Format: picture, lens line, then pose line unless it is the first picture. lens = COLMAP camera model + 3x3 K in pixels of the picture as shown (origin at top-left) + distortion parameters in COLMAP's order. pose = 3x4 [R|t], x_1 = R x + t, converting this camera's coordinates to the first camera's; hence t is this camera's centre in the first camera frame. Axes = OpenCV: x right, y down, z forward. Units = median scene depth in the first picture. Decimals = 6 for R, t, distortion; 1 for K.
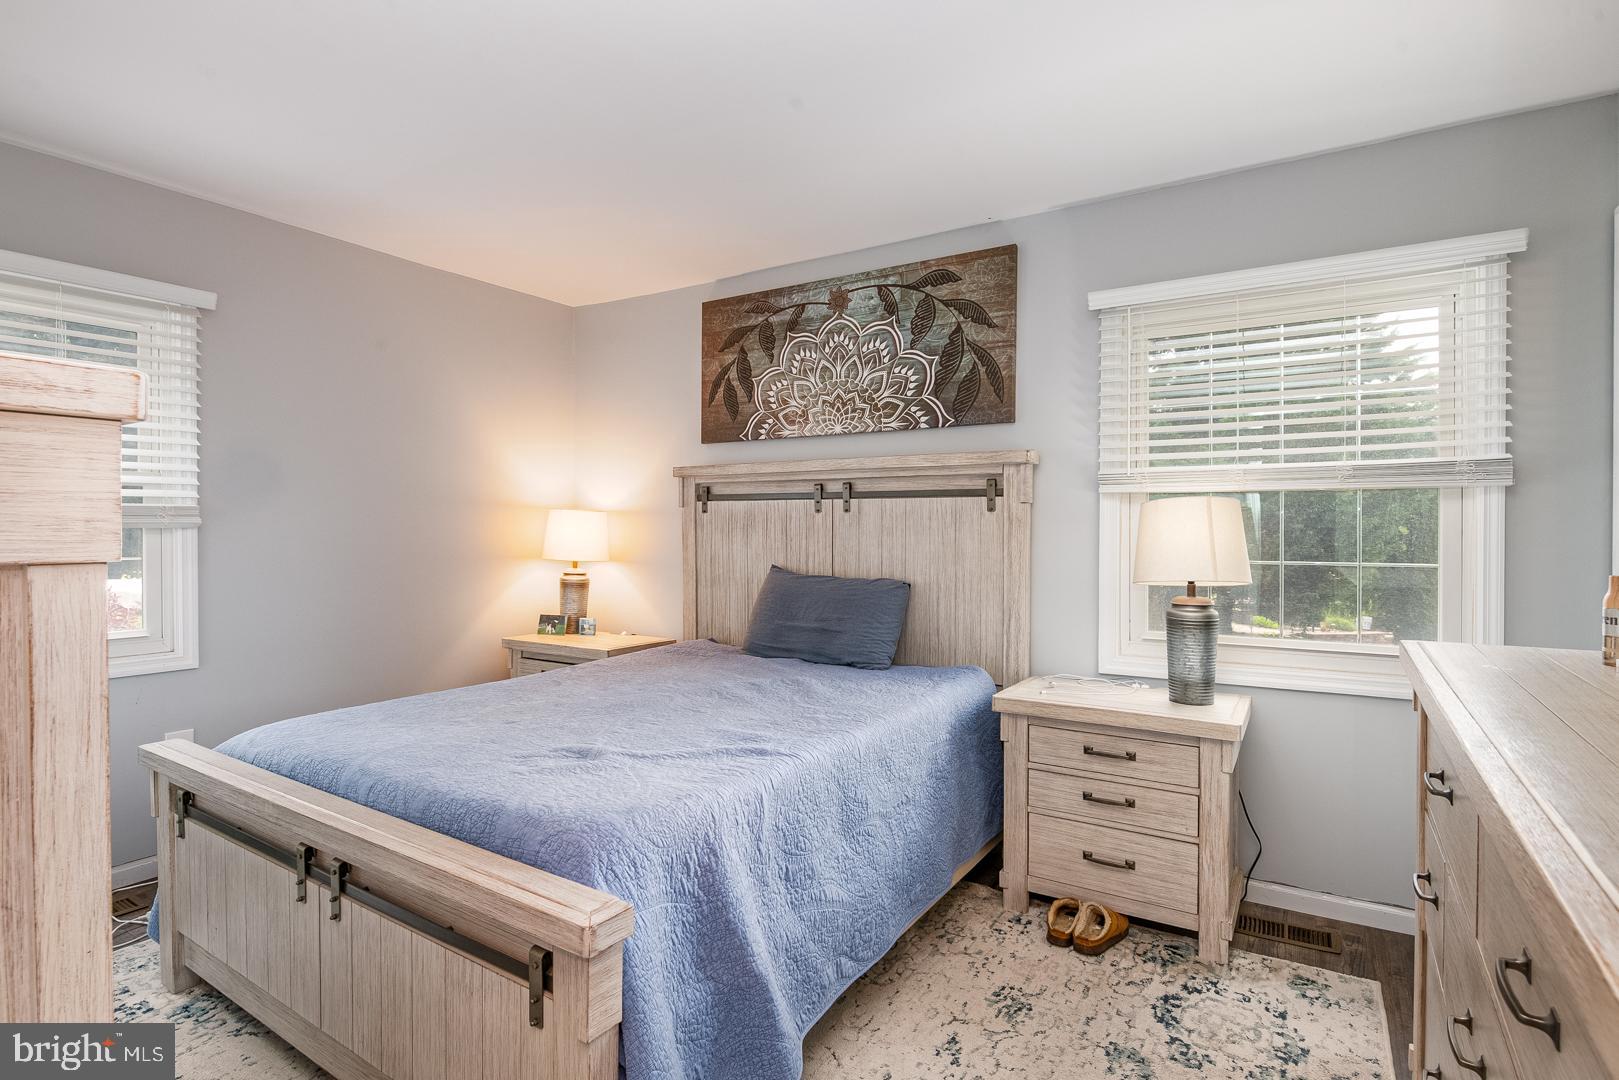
lens RADIAL K [[815.0, 0, 819.1], [0, 815.0, 523.0], [0, 0, 1]] dist [-0.000552, -0.010652]
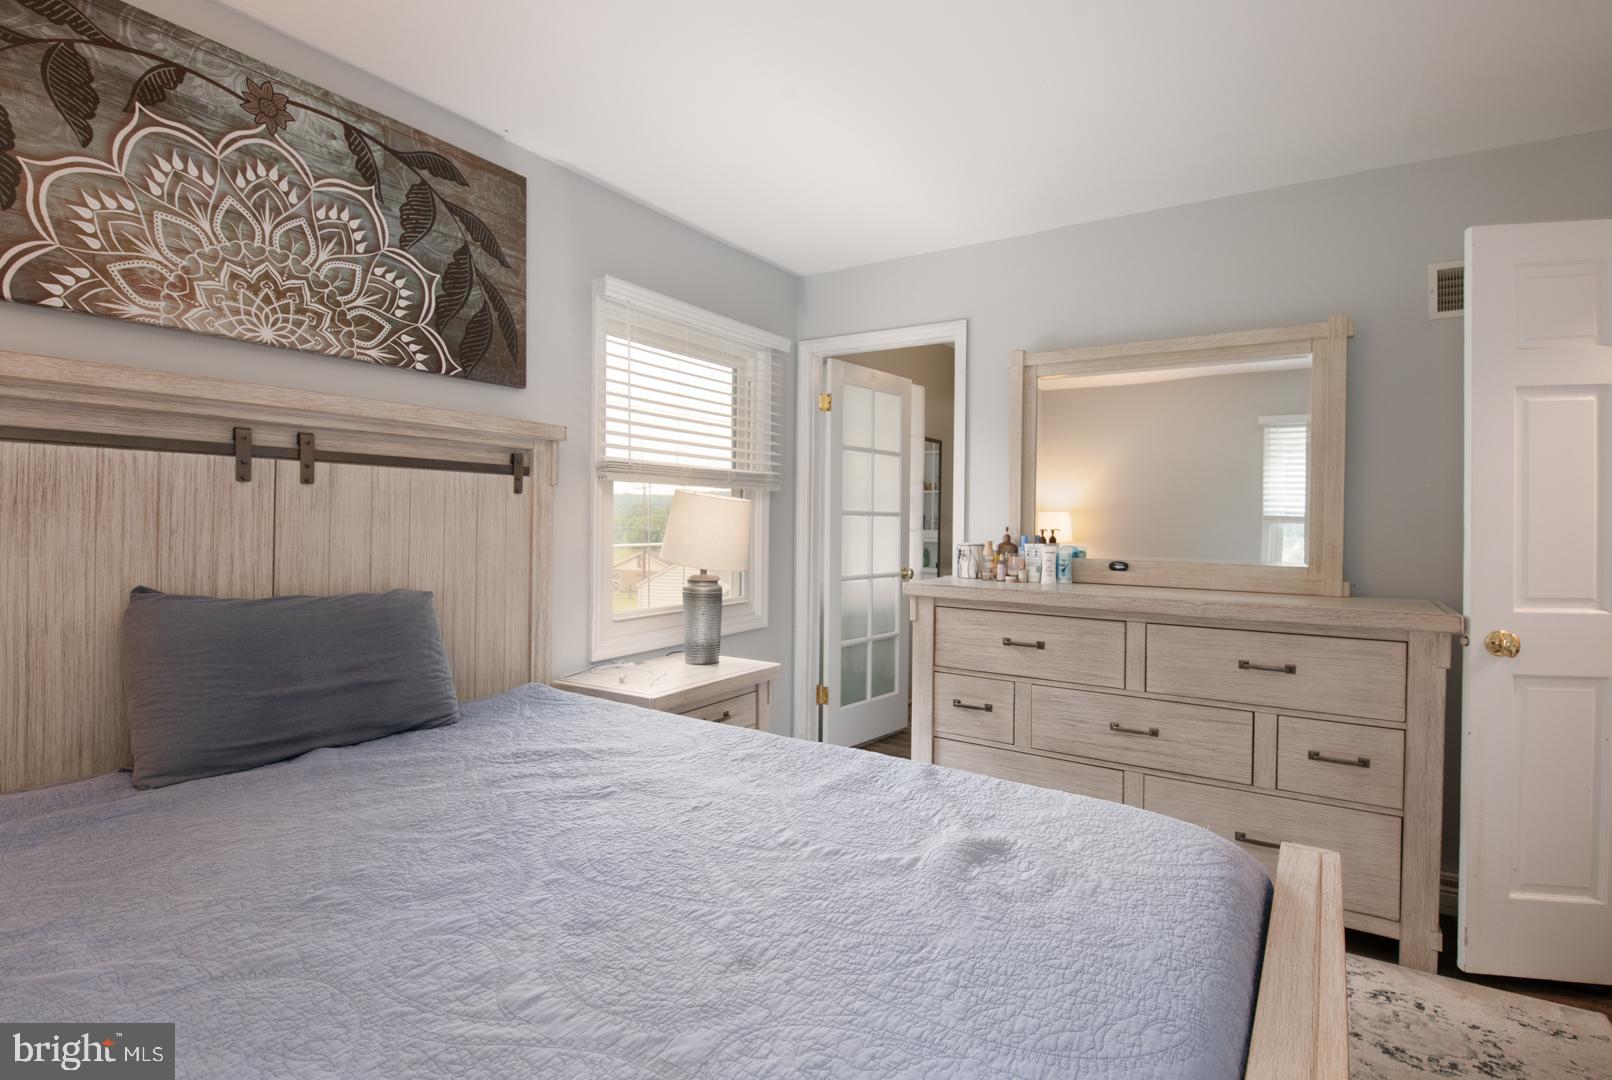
lens RADIAL K [[811.5, 0, 815.5], [0, 811.5, 523.1], [0, 0, 1]] dist [-0.000552, -0.010652]
pose [[-0.006726, -0.002966, 0.999973, -0.549804], [-0.012918, 0.999912, 0.002879, 0.008326], [-0.999894, -0.012898, -0.006764, 0.639040]]
